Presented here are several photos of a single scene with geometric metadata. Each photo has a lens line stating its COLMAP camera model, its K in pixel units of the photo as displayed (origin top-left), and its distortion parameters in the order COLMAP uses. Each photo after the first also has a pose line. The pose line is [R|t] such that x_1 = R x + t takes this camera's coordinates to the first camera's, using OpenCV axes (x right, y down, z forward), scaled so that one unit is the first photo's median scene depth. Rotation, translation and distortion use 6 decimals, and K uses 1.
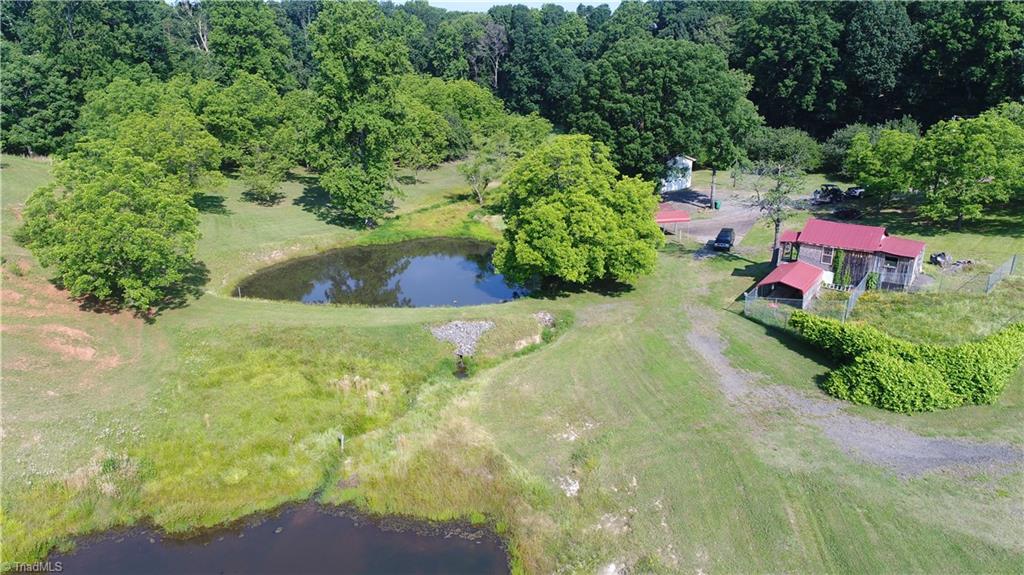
lens RADIAL K [[687.7, 0, 513.0], [0, 687.7, 291.9], [0, 0, 1]] dist [0.002974, -0.001458]
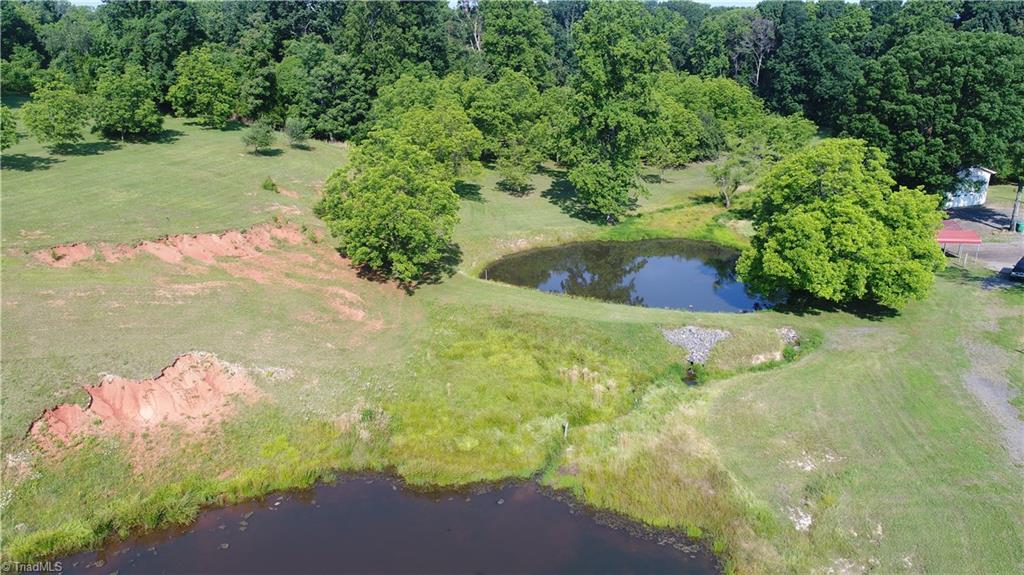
lens RADIAL K [[687.7, 0, 513.0], [0, 687.7, 291.9], [0, 0, 1]] dist [0.002974, -0.001458]
pose [[0.939941, 0.105462, -0.324637, -0.005718], [-0.104472, 0.994316, 0.020531, 0.000383], [0.324957, 0.014617, 0.945616, -0.000699]]
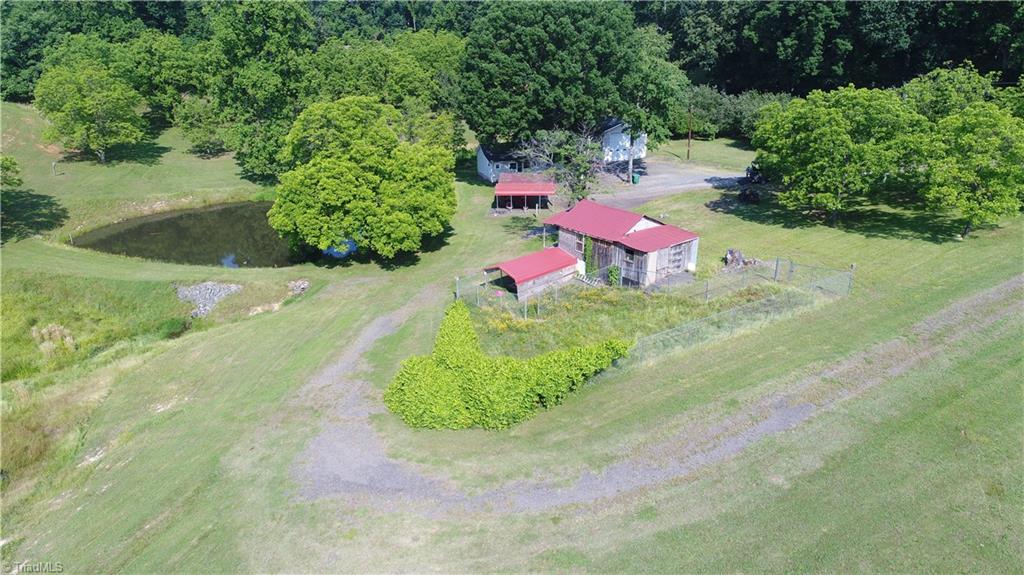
lens RADIAL K [[687.7, 0, 513.0], [0, 687.7, 291.9], [0, 0, 1]] dist [0.002974, -0.001458]
pose [[0.972310, 0.085672, -0.217424, 0.406989], [-0.073269, 0.995225, 0.064494, -0.028828], [0.221911, -0.046778, 0.973944, 0.086780]]
